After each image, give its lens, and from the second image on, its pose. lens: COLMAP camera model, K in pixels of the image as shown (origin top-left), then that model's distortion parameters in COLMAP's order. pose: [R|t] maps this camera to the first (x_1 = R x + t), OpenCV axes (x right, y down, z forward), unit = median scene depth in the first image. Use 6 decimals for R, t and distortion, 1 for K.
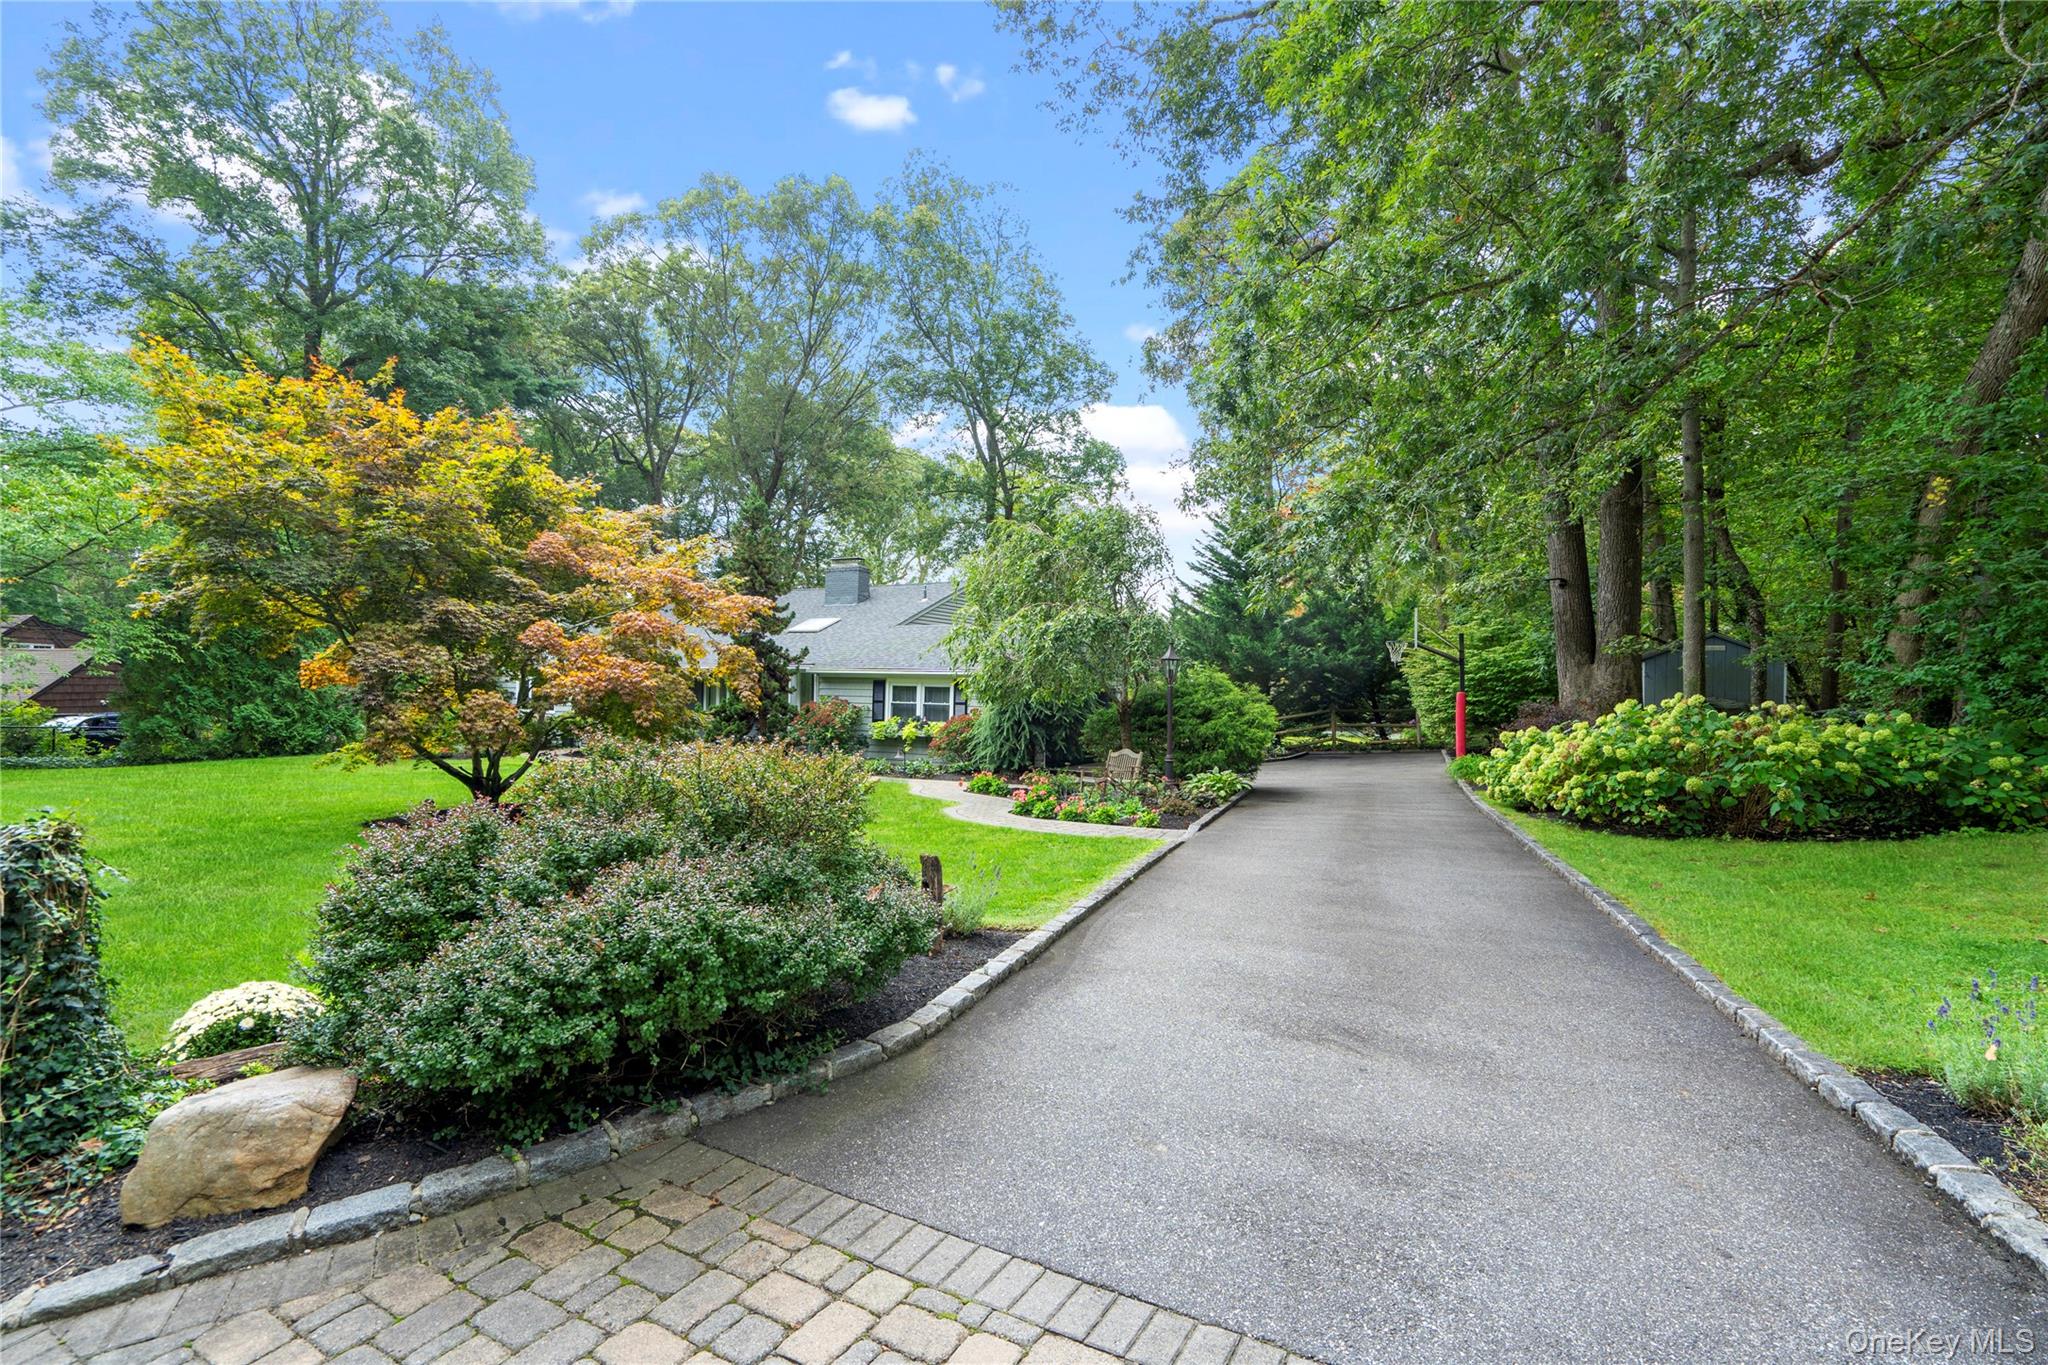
lens RADIAL K [[951.4, 0, 1026.2], [0, 951.4, 690.1], [0, 0, 1]] dist [0.002721, 0.000211]
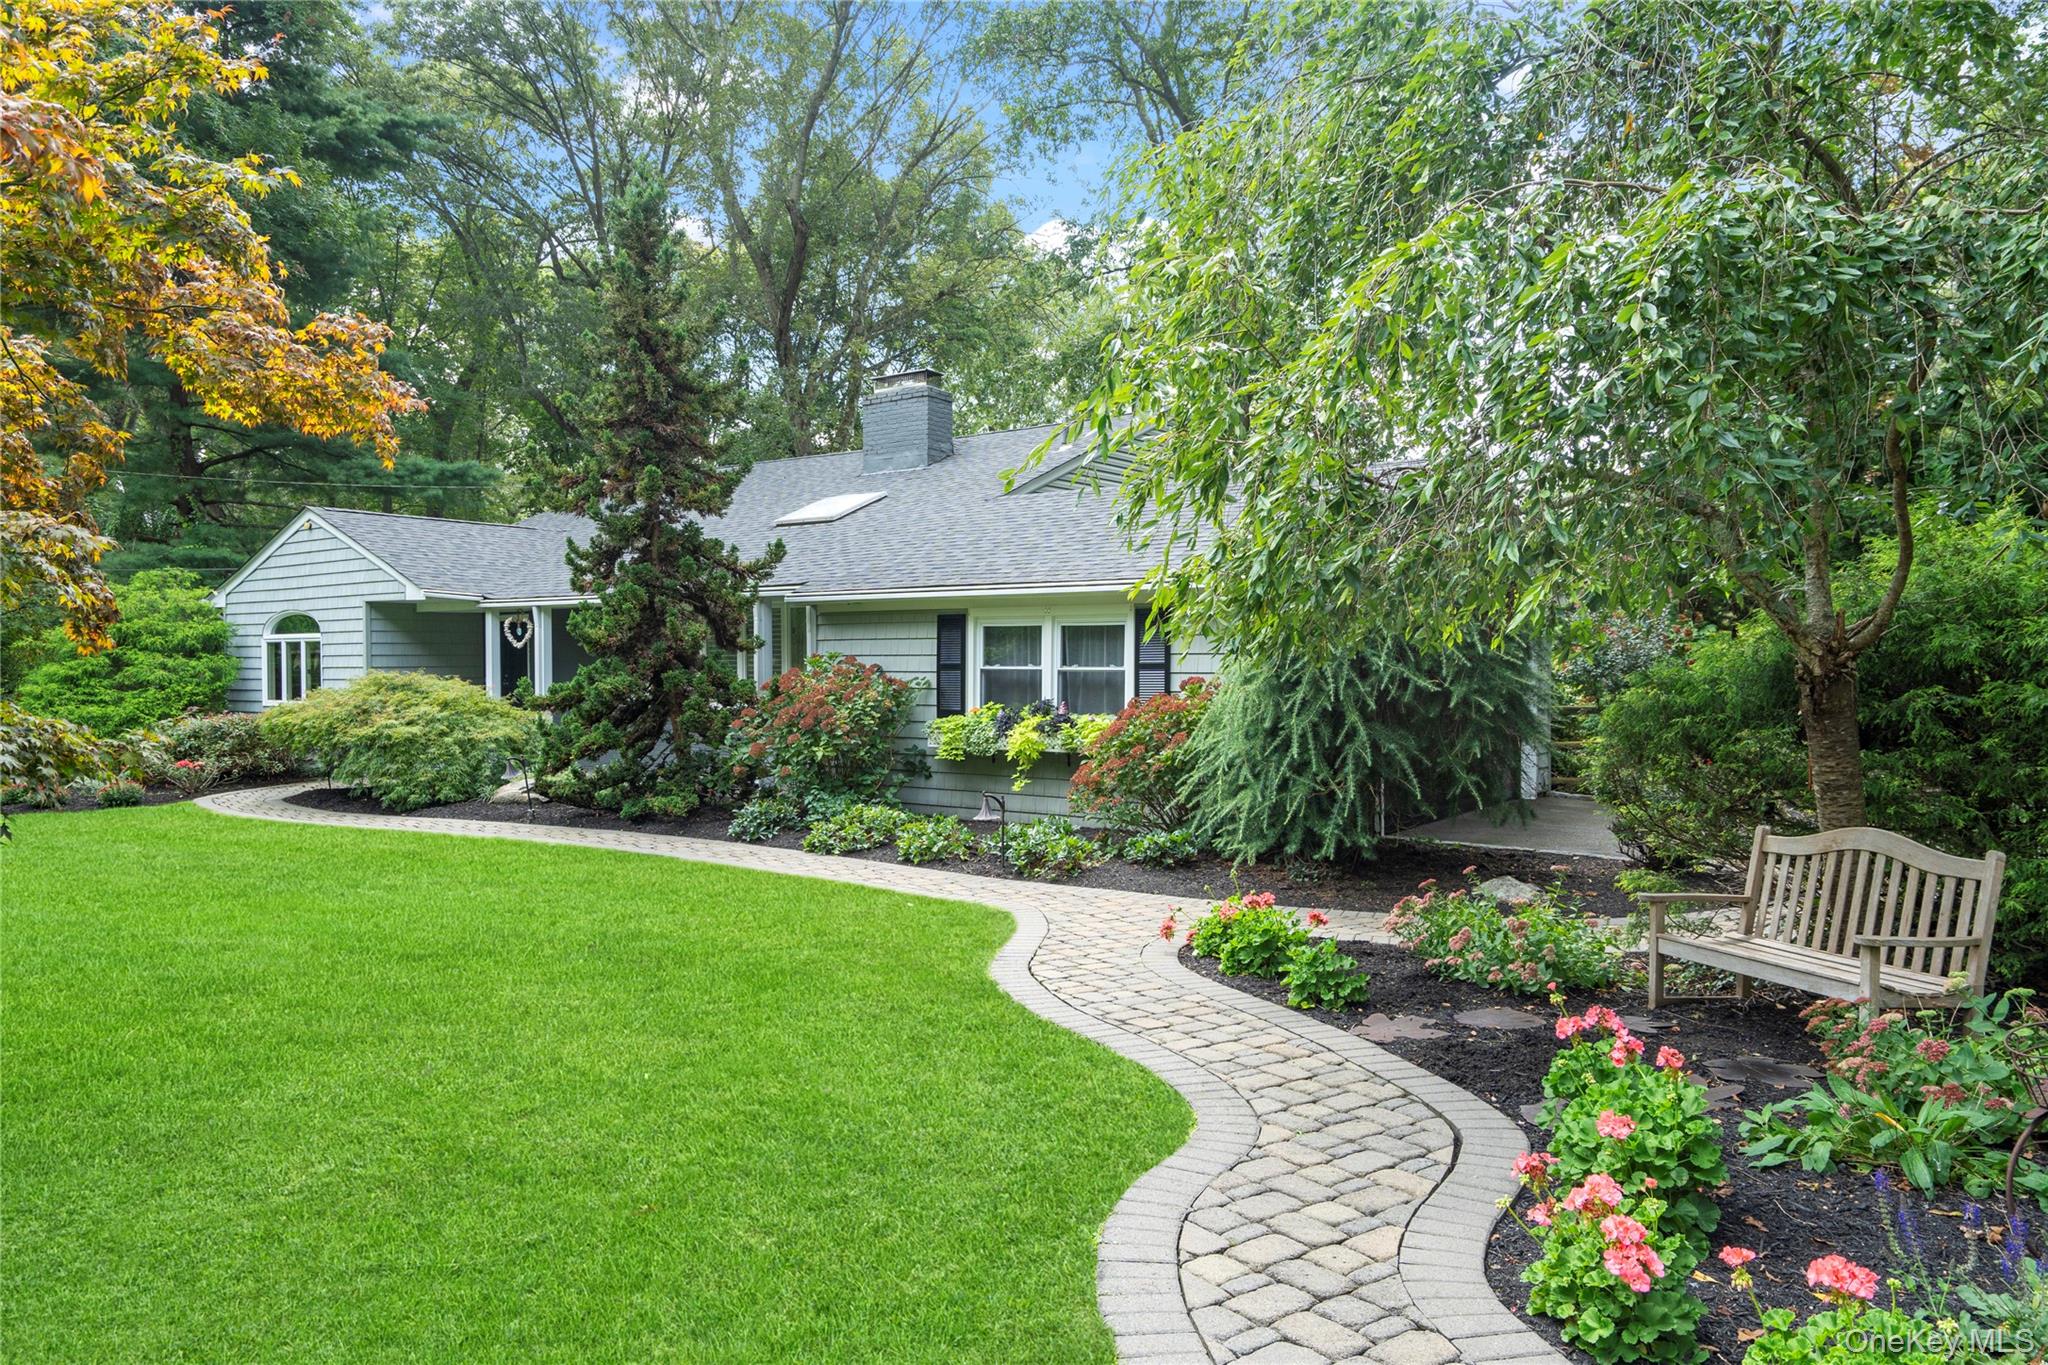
lens RADIAL K [[1369.8, 0, 1024.6], [0, 1369.8, 682.1], [0, 0, 1]] dist [-0.000764, -0.001329]
pose [[0.988054, -0.019204, -0.152905, -0.034614], [0.021693, 0.999658, 0.014622, 0.010888], [0.152572, -0.017764, 0.988133, 0.430312]]
